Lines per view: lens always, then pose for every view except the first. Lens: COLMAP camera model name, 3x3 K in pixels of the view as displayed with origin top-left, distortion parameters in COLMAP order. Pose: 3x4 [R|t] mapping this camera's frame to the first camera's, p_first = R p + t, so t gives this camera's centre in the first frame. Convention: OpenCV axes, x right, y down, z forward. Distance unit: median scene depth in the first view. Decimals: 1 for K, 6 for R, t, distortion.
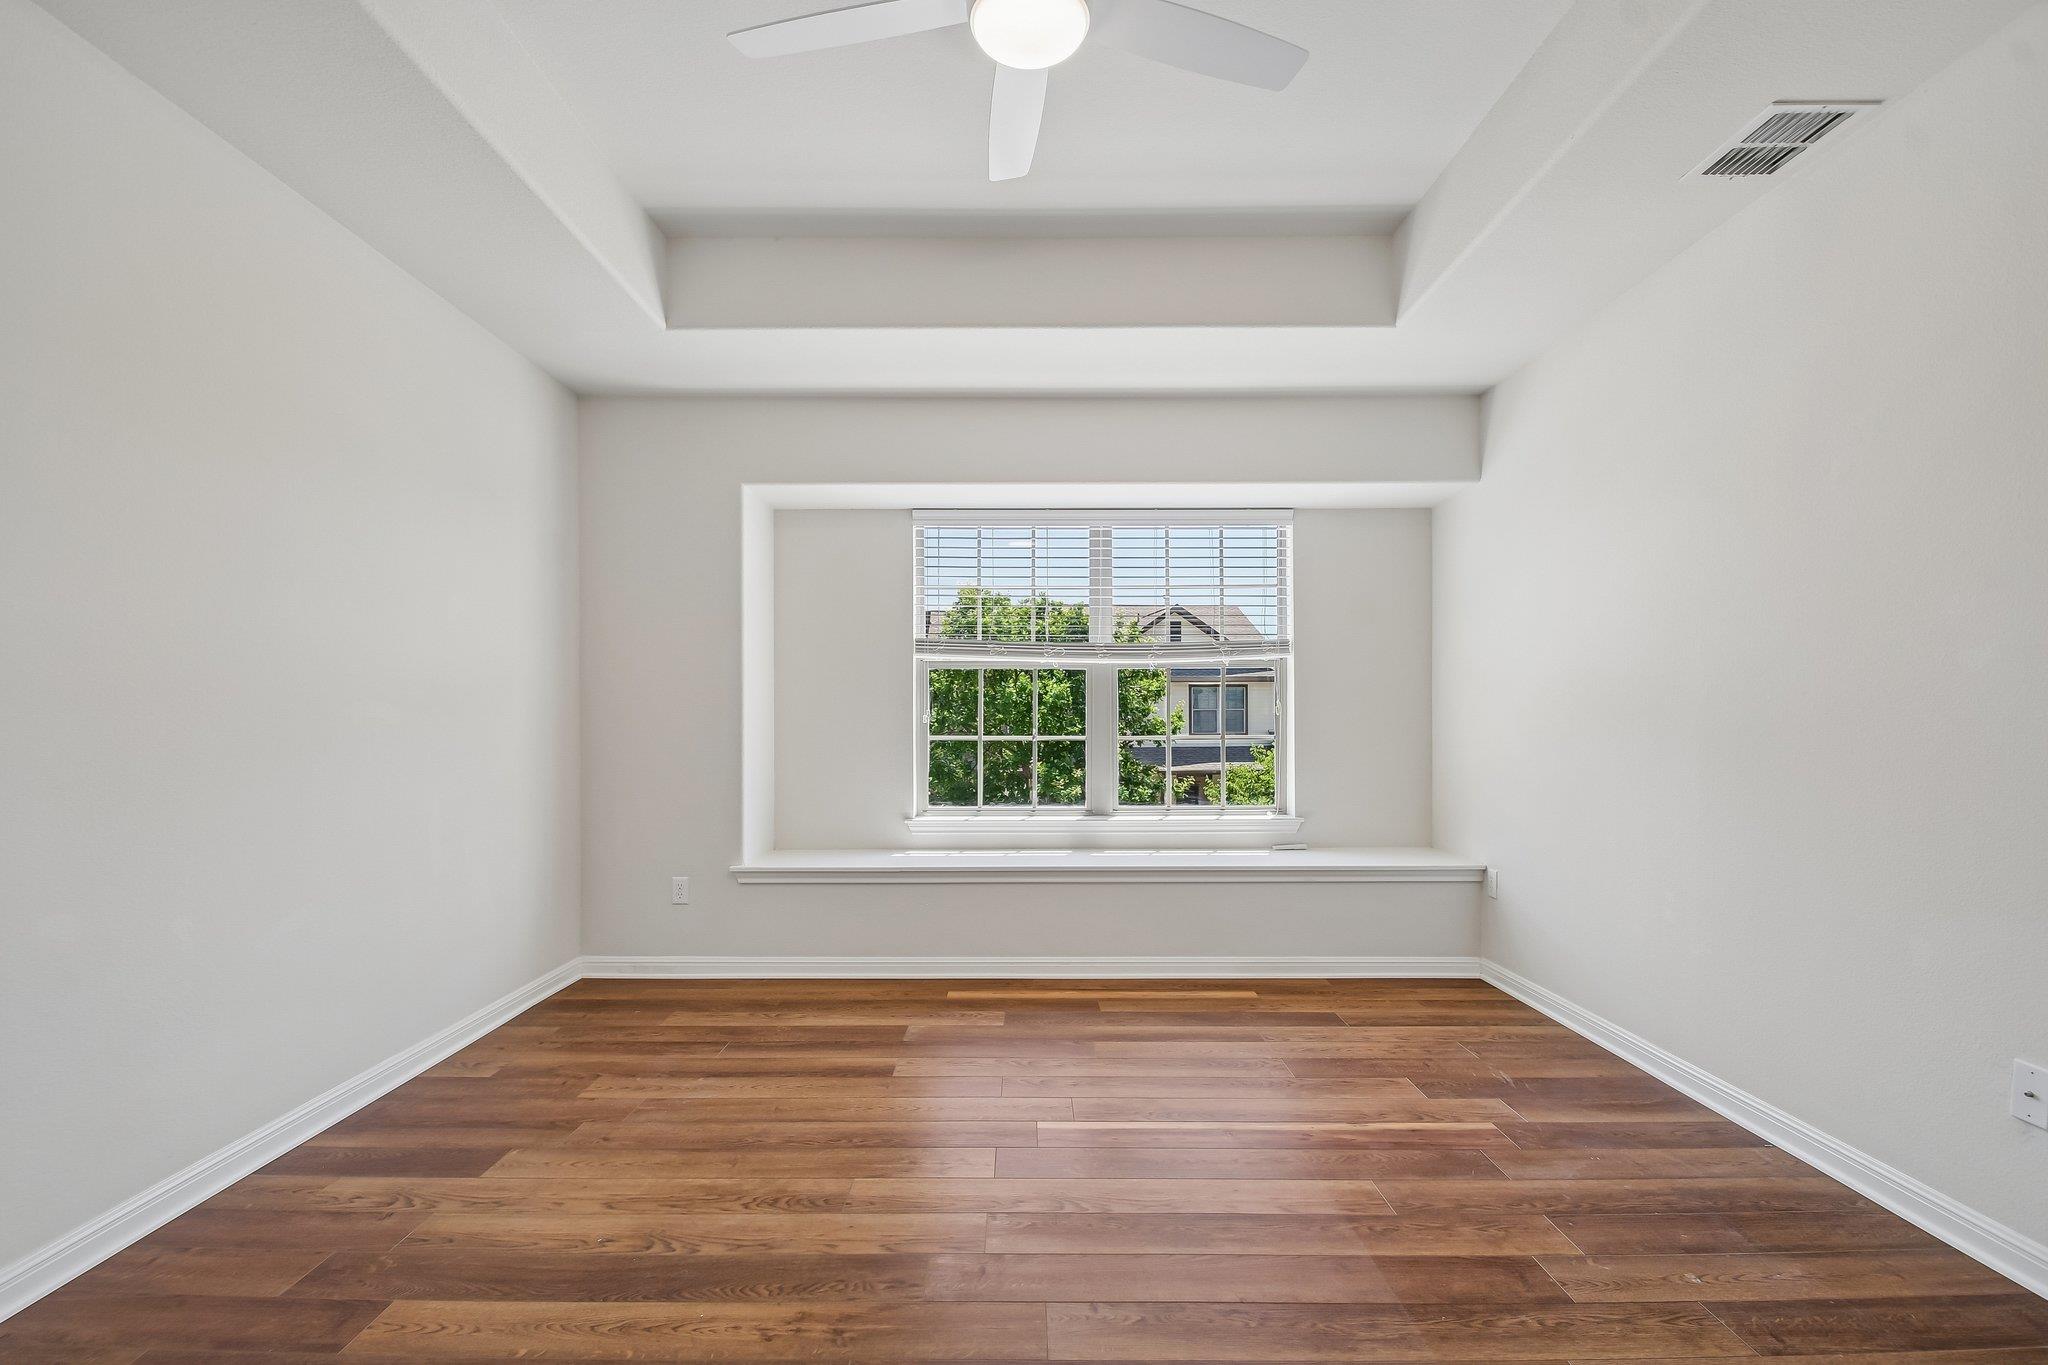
lens RADIAL K [[910.2, 0, 1008.7], [0, 910.2, 680.0], [0, 0, 1]] dist [0.001284, -0.009750]
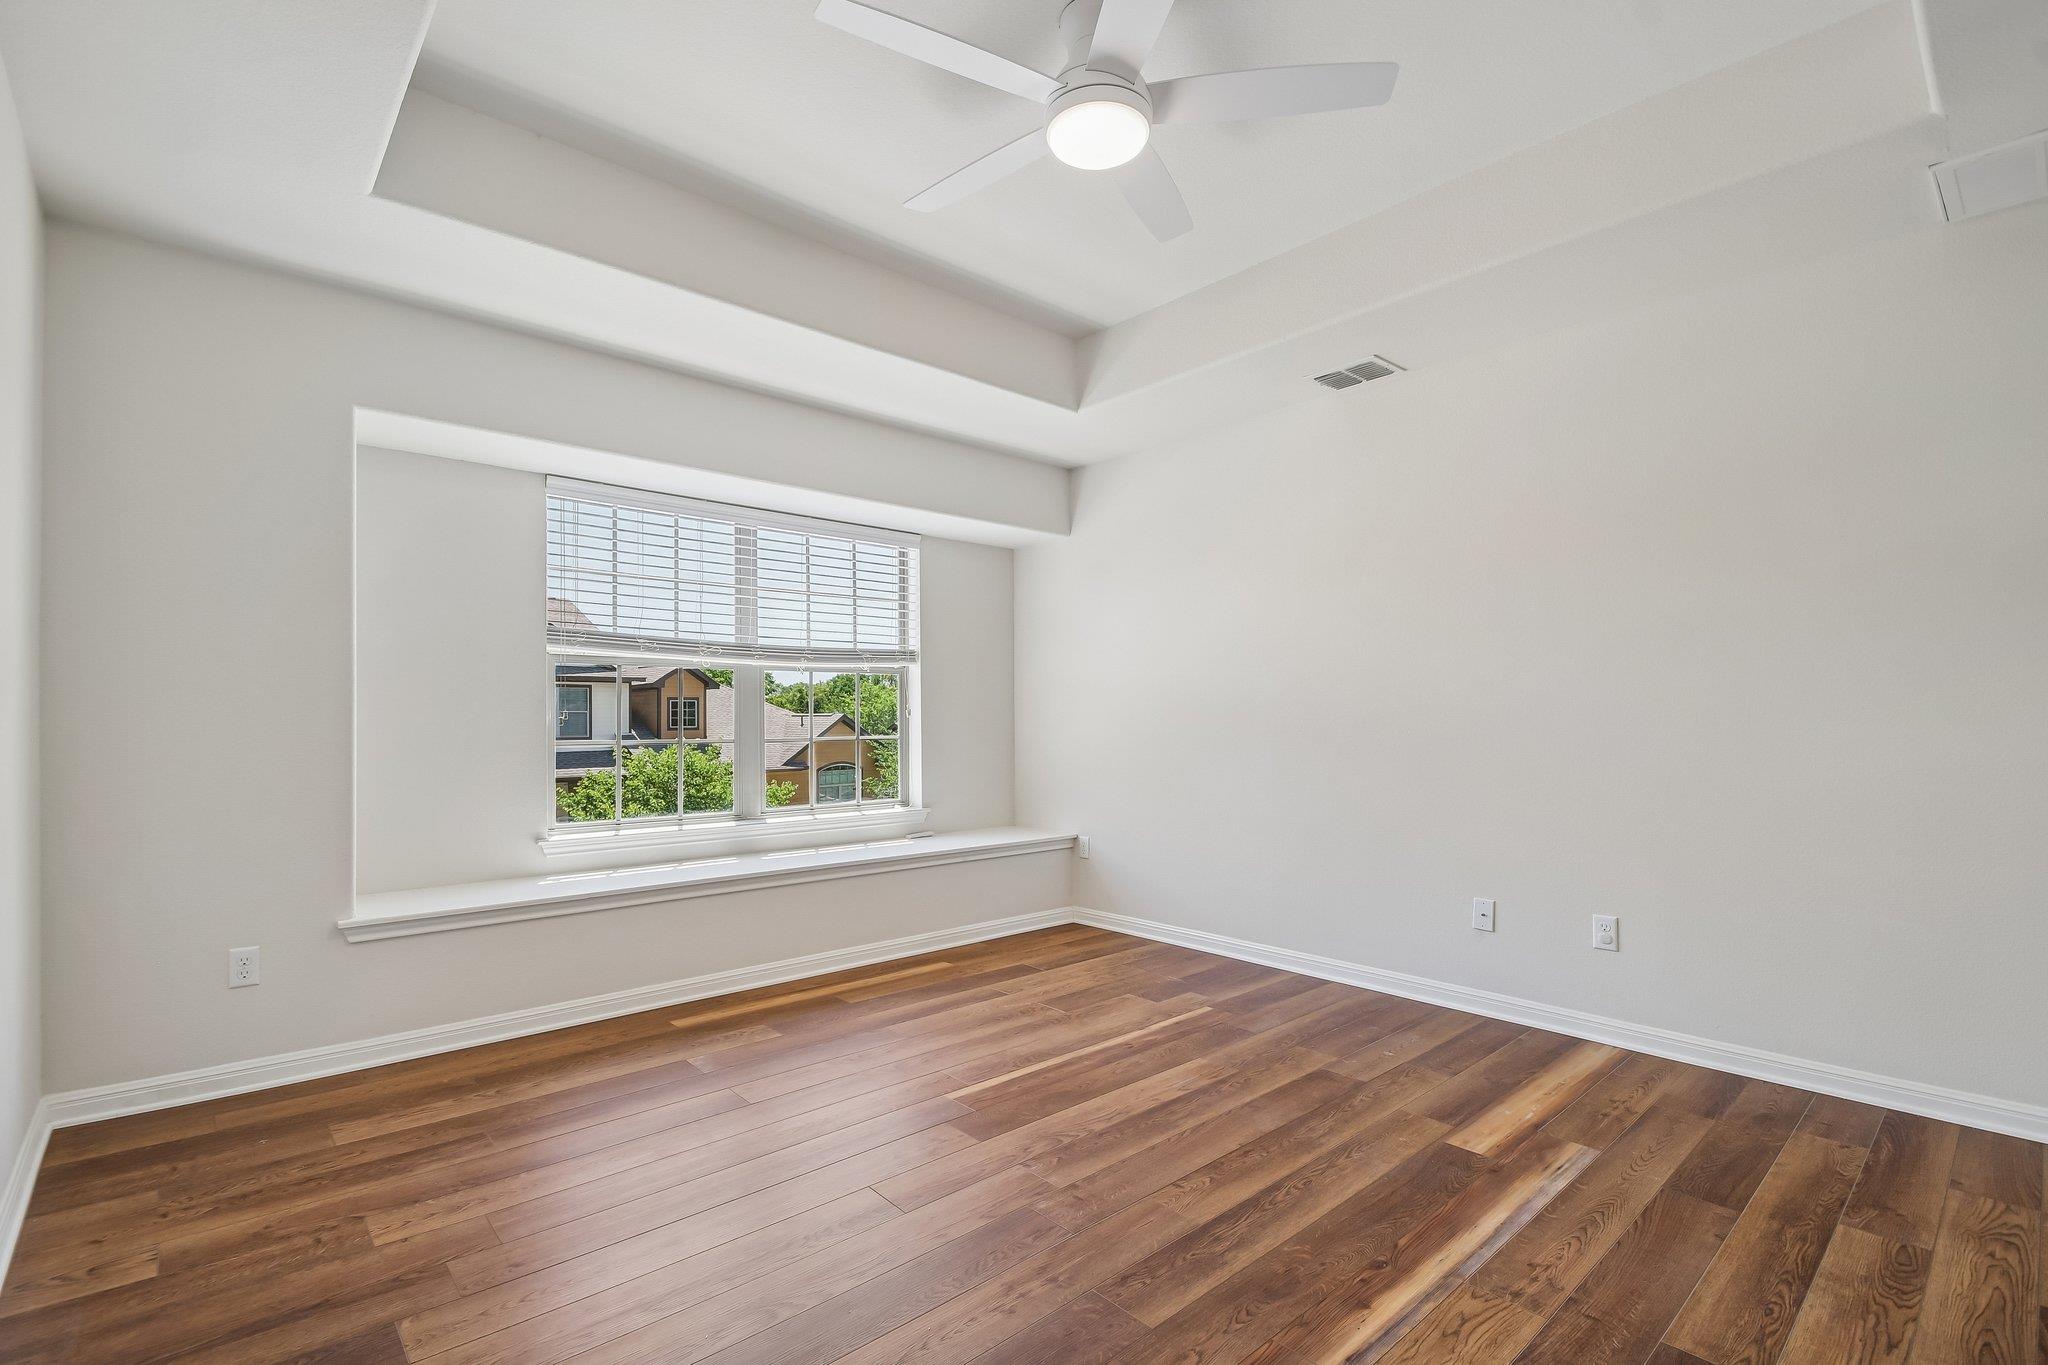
lens RADIAL K [[910.2, 0, 1031.6], [0, 910.2, 676.4], [0, 0, 1]] dist [0.001284, -0.009750]
pose [[0.742685, 0.031249, 0.668911, -0.473190], [-0.029964, 0.999461, -0.013423, -0.002169], [-0.668970, -0.010074, 0.743221, 0.095119]]
